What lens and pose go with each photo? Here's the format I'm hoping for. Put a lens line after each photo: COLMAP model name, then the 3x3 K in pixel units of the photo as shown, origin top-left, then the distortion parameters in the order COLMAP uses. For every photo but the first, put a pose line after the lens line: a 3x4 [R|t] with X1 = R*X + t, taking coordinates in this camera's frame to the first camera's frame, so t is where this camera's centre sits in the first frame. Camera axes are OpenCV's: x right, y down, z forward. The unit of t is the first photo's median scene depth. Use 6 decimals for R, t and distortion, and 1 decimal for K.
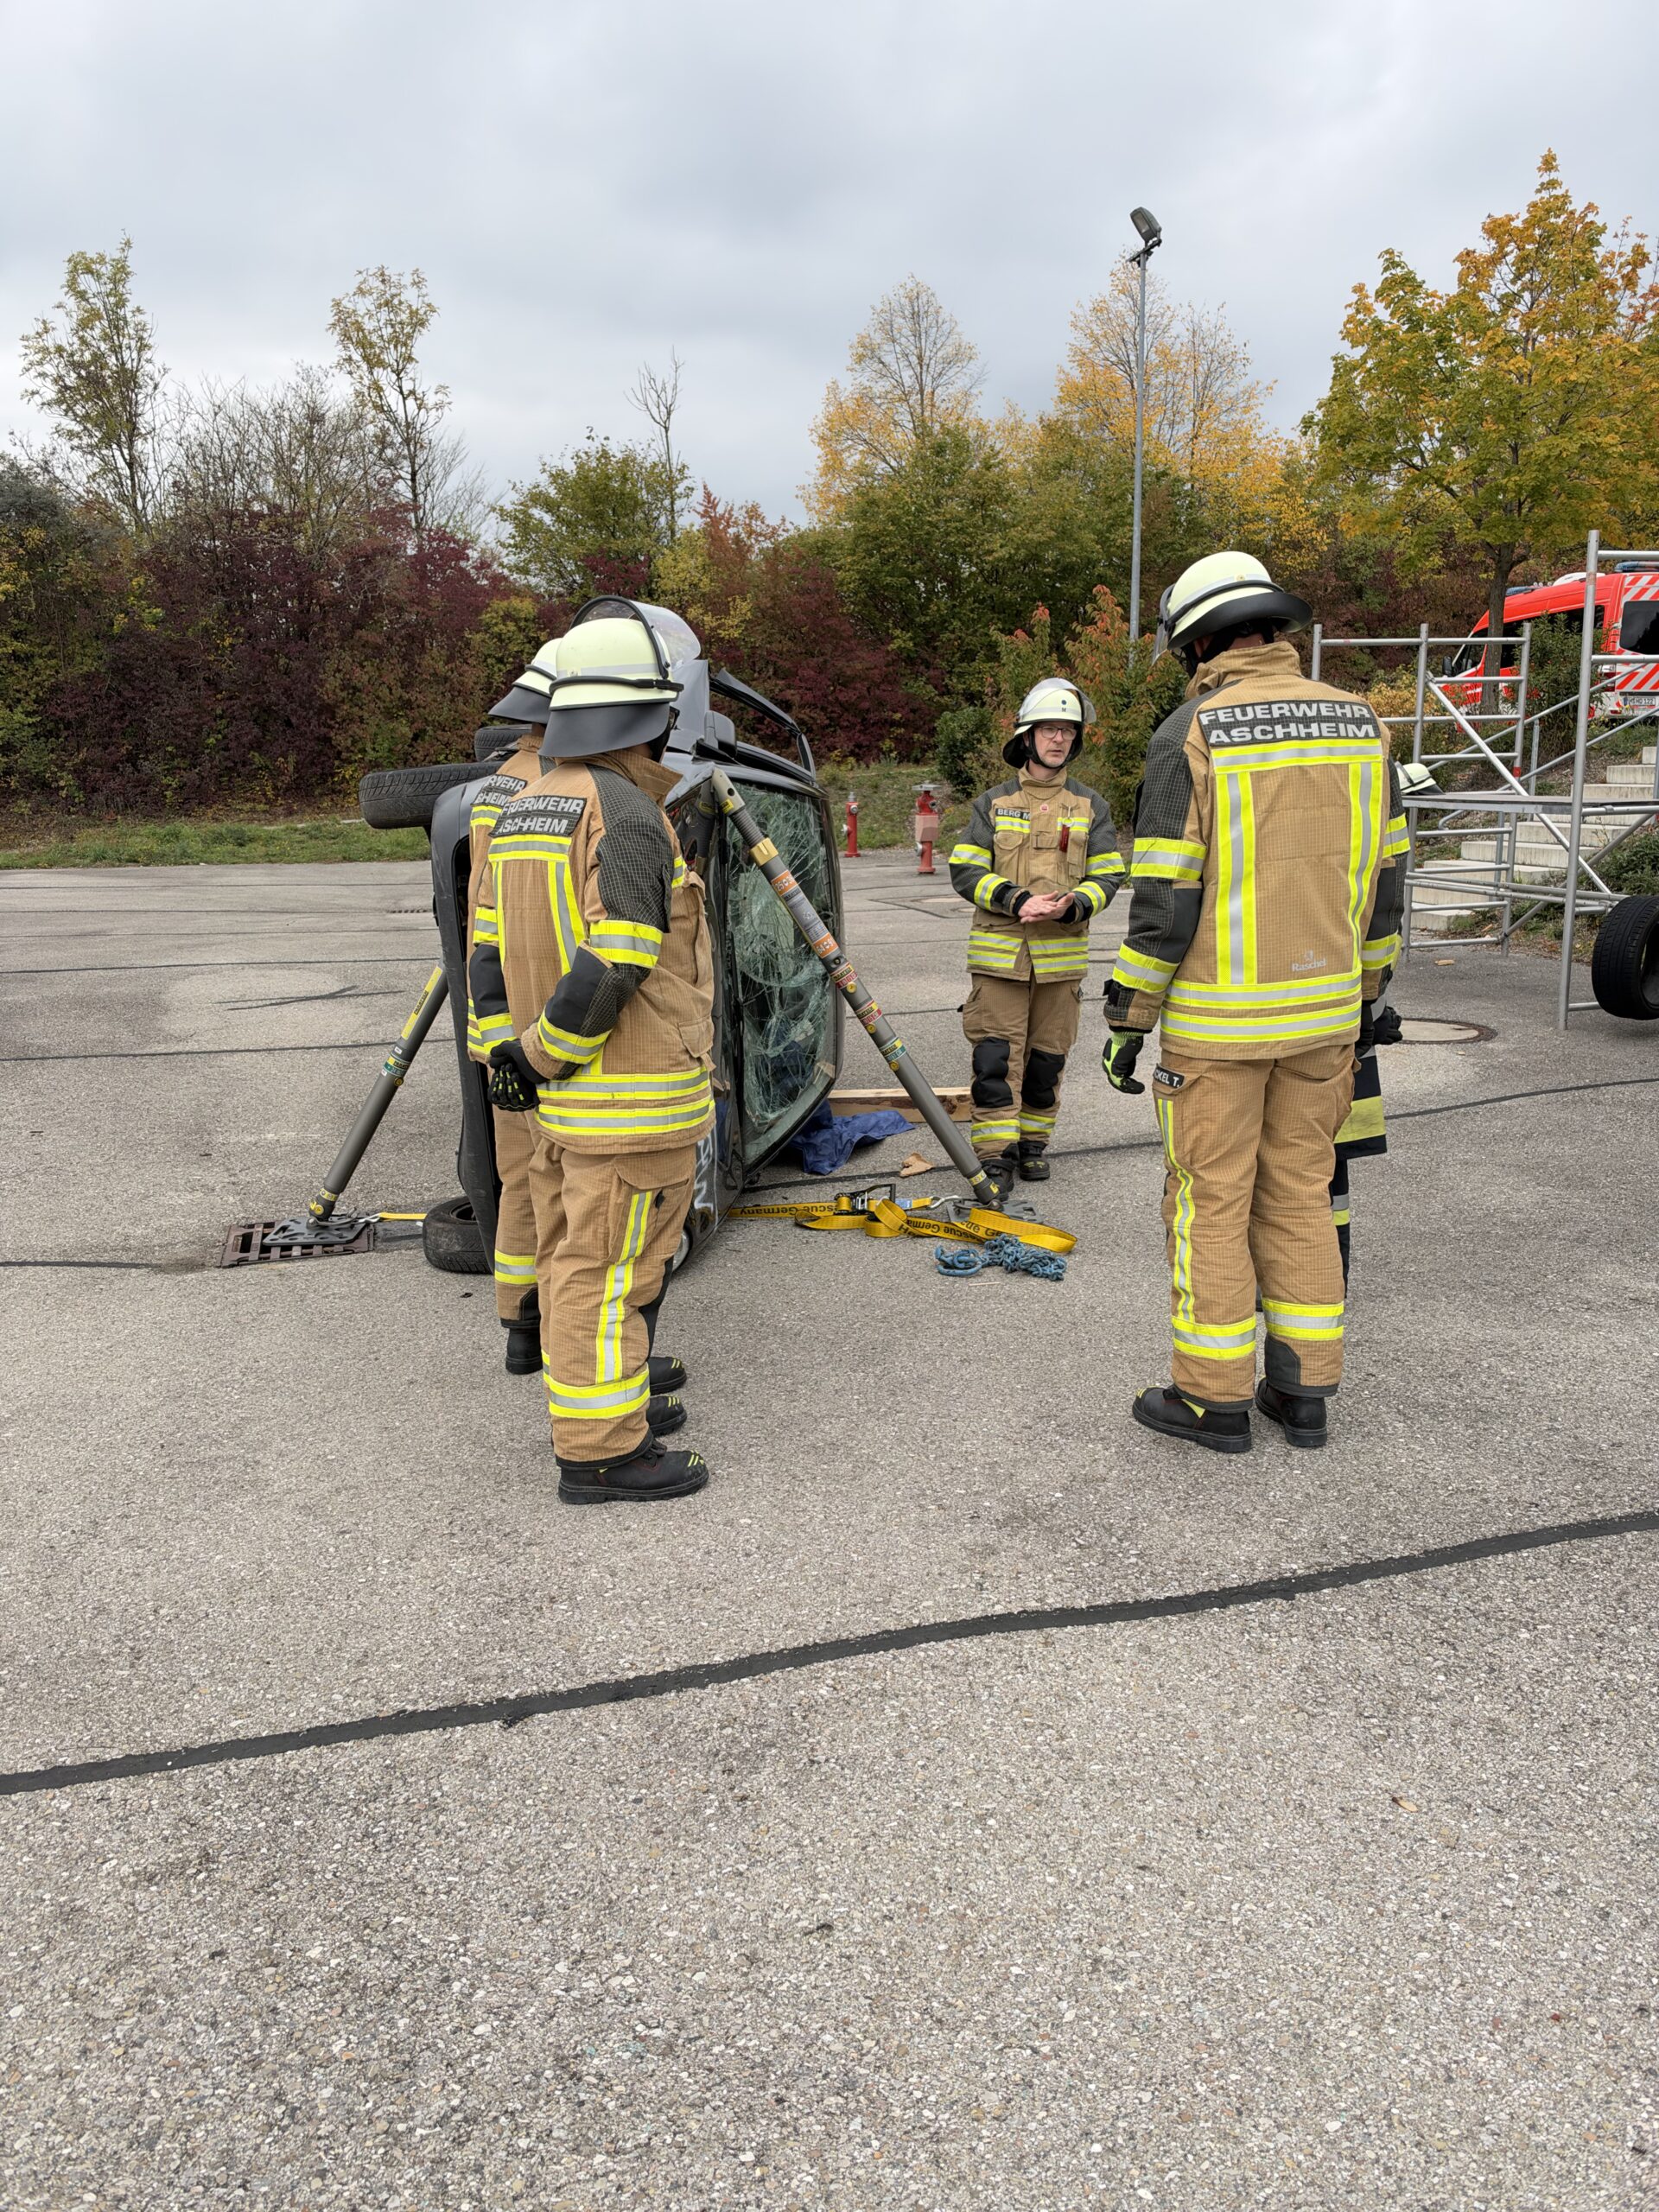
lens RADIAL K [[1582.4, 0, 898.9], [0, 1582.4, 1119.3], [0, 0, 1]] dist [-0.011278, -0.013524]
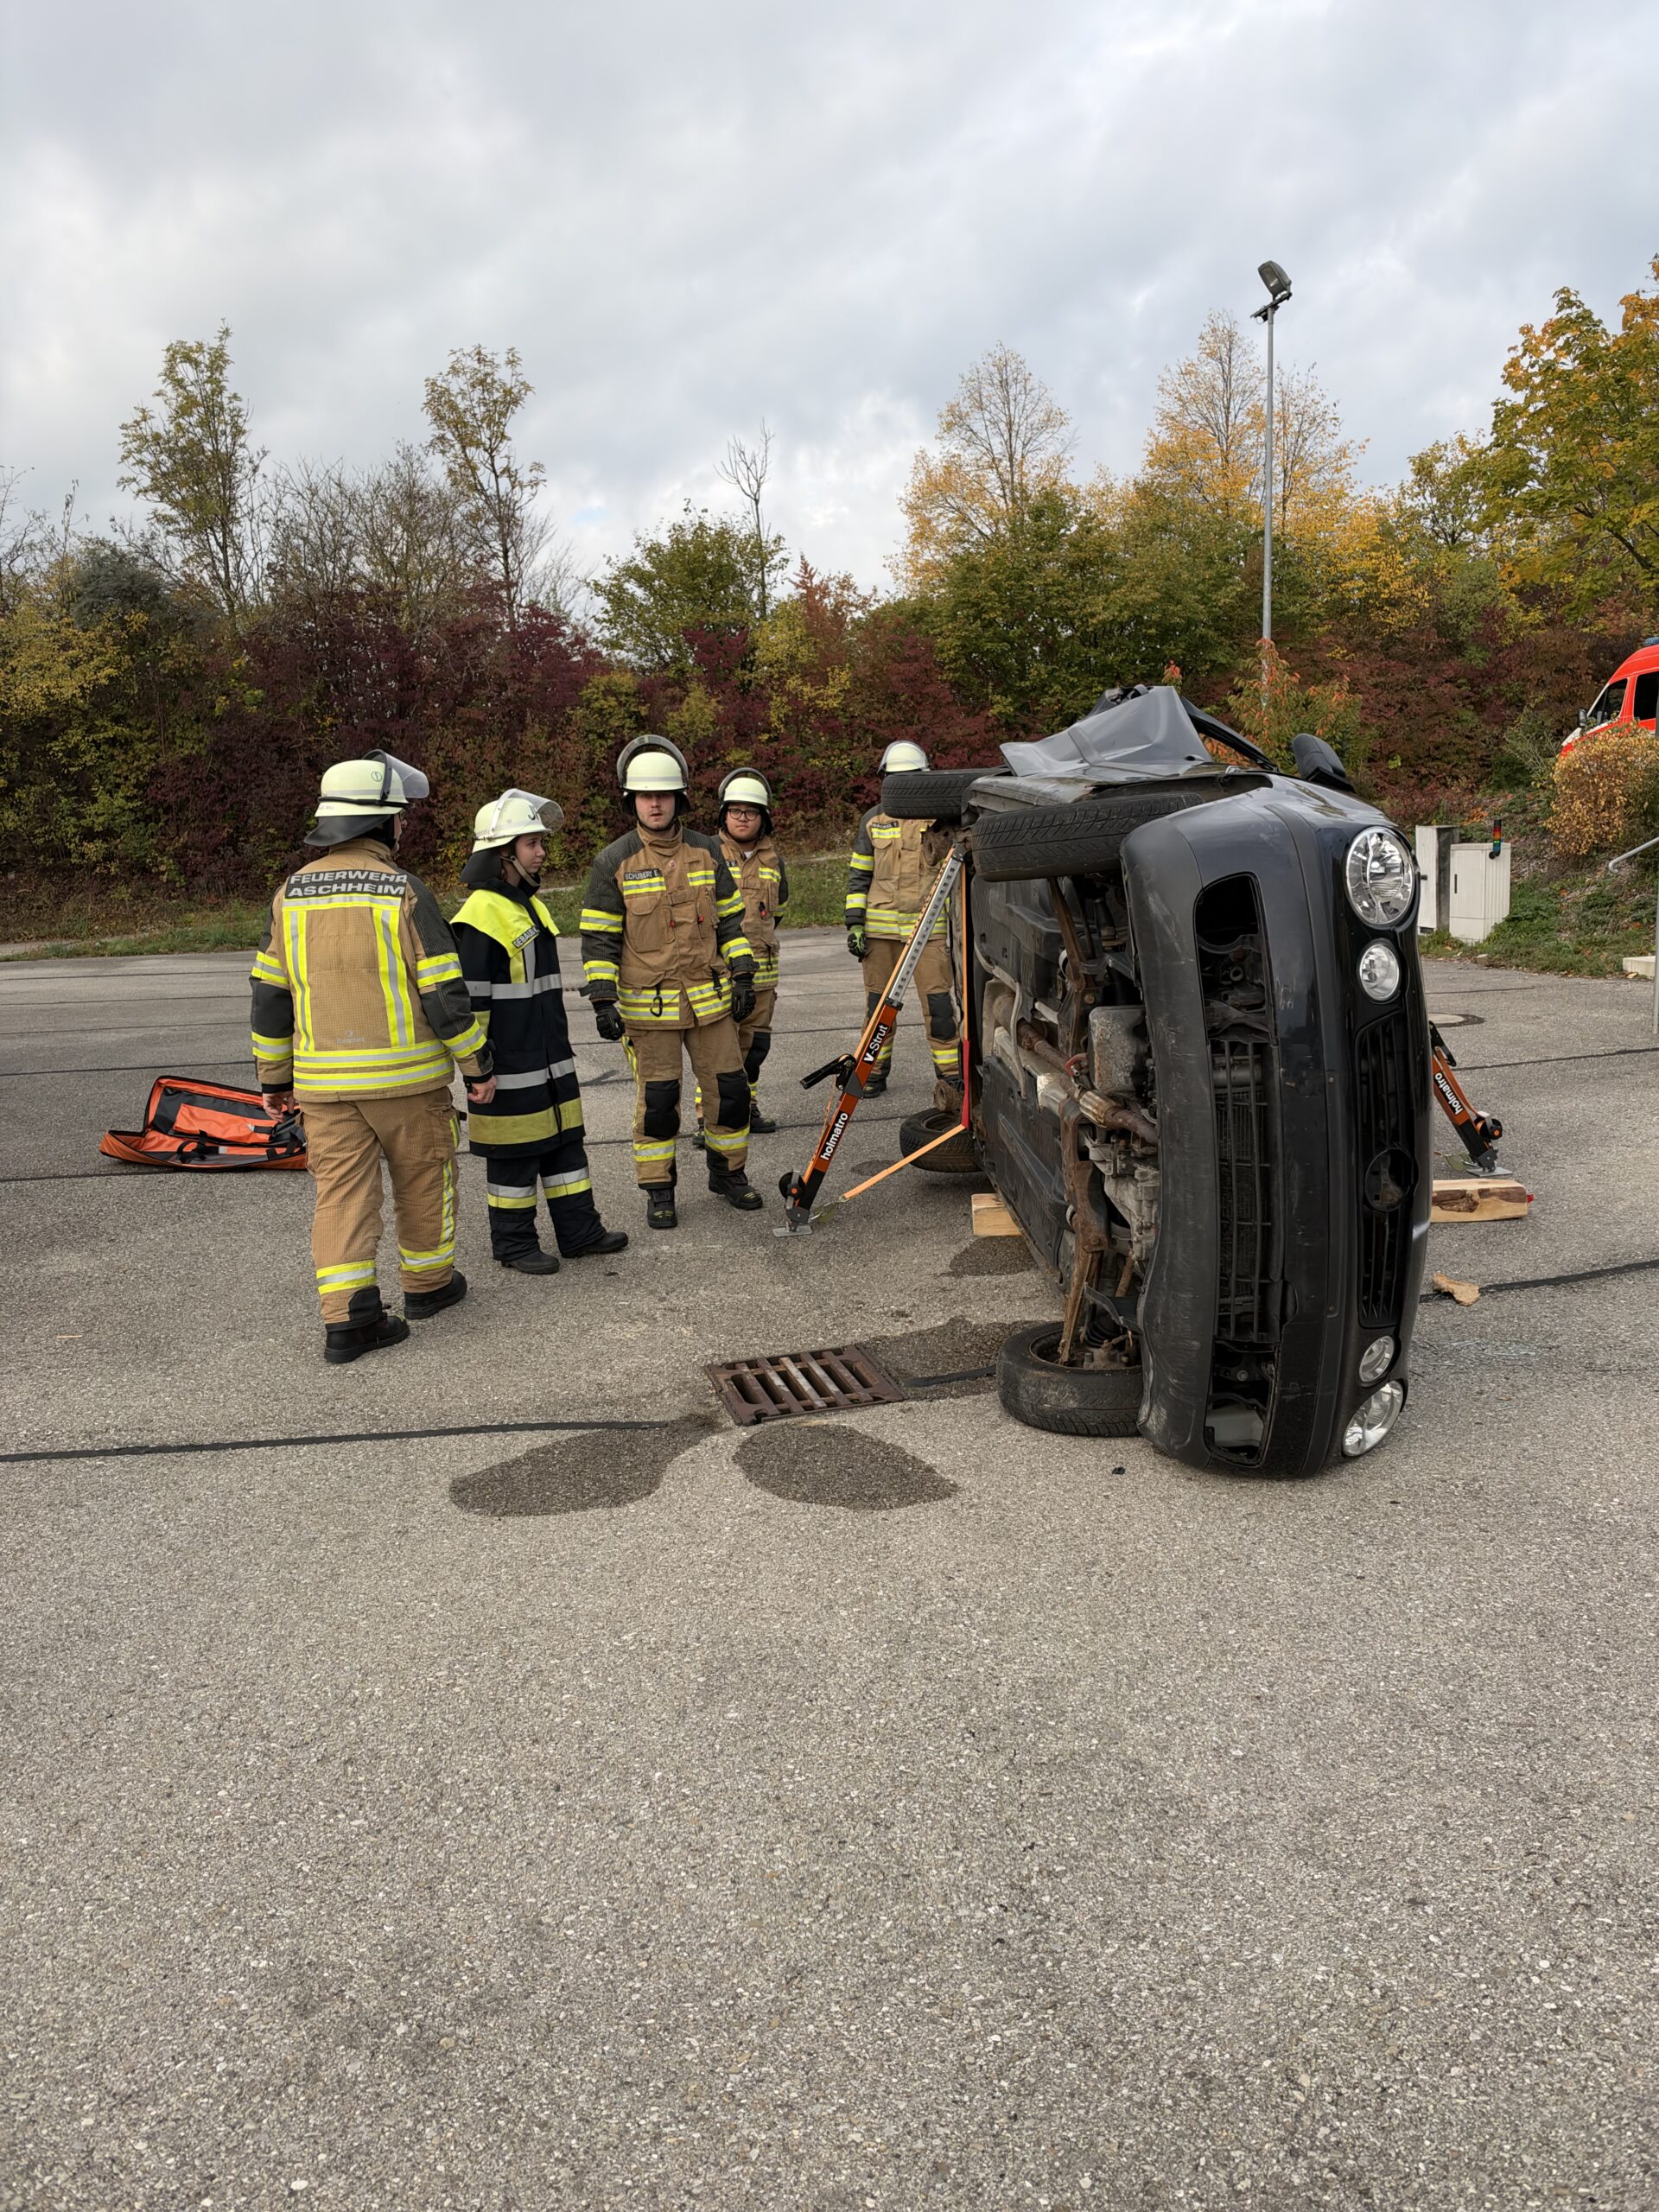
lens RADIAL K [[1582.4, 0, 858.6], [0, 1582.4, 1113.1], [0, 0, 1]] dist [-0.011278, -0.013524]
pose [[0.999363, -0.016374, -0.031707, -0.068298], [0.014730, 0.998569, -0.051403, -0.004125], [0.032503, 0.050904, 0.998175, 0.040787]]
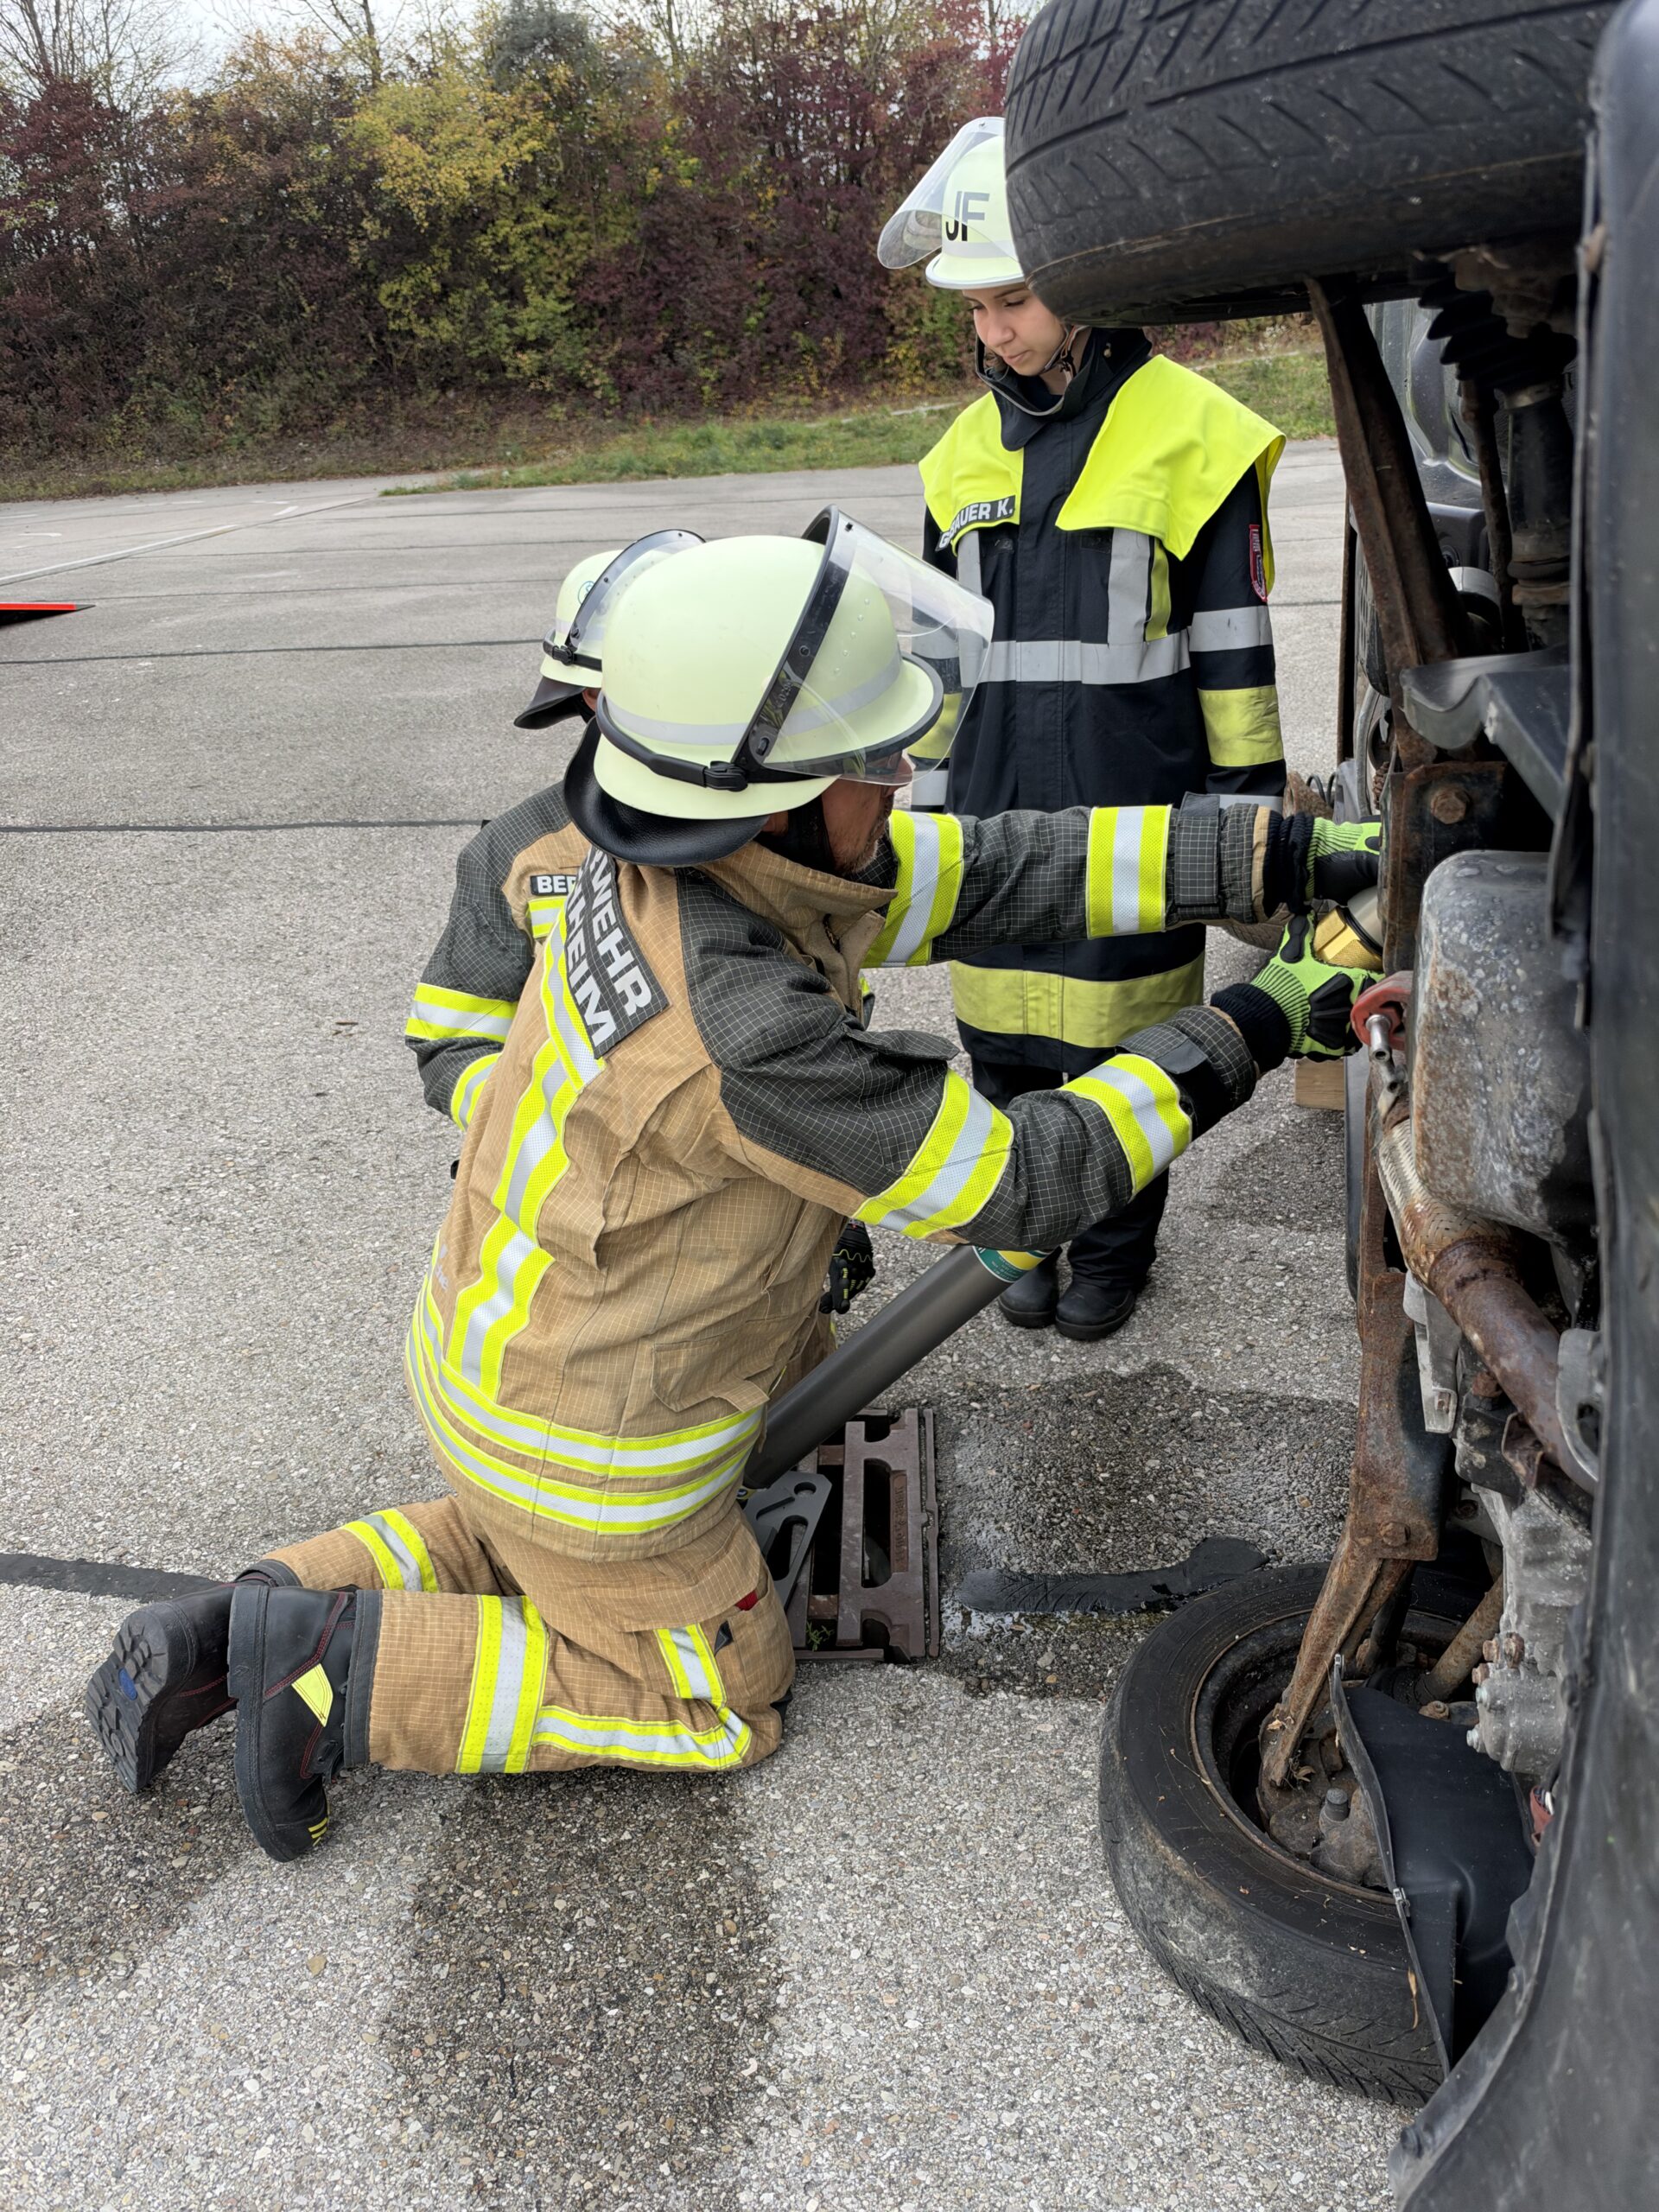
lens RADIAL K [[1582.4, 0, 889.8], [0, 1582.4, 1088.3], [0, 0, 1]] dist [-0.011278, -0.013524]
pose [[0.940992, 0.094613, -0.324934, -0.047598], [-0.022283, 0.975364, 0.219473, -0.023023], [0.337694, -0.199281, 0.919918, 0.153551]]
